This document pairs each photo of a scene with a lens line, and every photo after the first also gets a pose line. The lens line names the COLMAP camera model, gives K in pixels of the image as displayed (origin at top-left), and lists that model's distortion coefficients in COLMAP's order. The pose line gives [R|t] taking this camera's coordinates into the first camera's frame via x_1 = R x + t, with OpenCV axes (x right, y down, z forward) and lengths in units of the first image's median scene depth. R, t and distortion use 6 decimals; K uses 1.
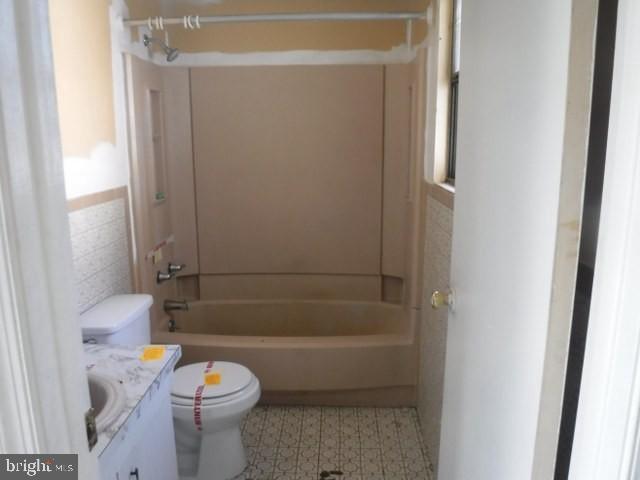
lens RADIAL K [[522.1, 0, 320.0], [0, 522.1, 240.0], [0, 0, 1]] dist [-0.092912, 0.011712]
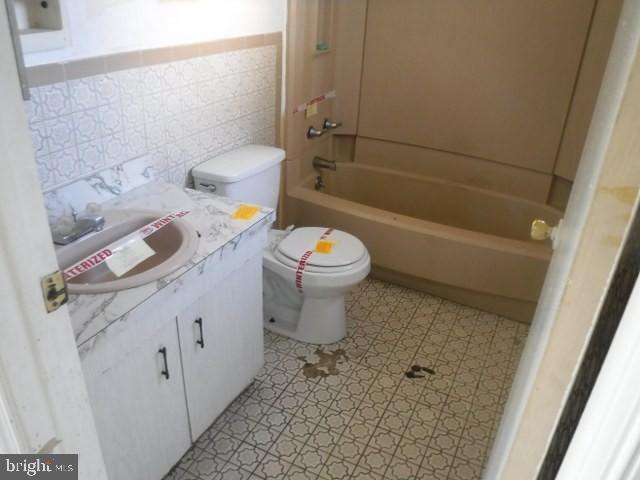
lens RADIAL K [[522.1, 0, 320.0], [0, 522.1, 240.0], [0, 0, 1]] dist [-0.092912, 0.011712]
pose [[0.909730, 0.238557, -0.339826, 0.108535], [-0.140131, 0.946850, 0.289549, -0.027615], [0.390838, -0.215792, 0.894807, 0.097893]]
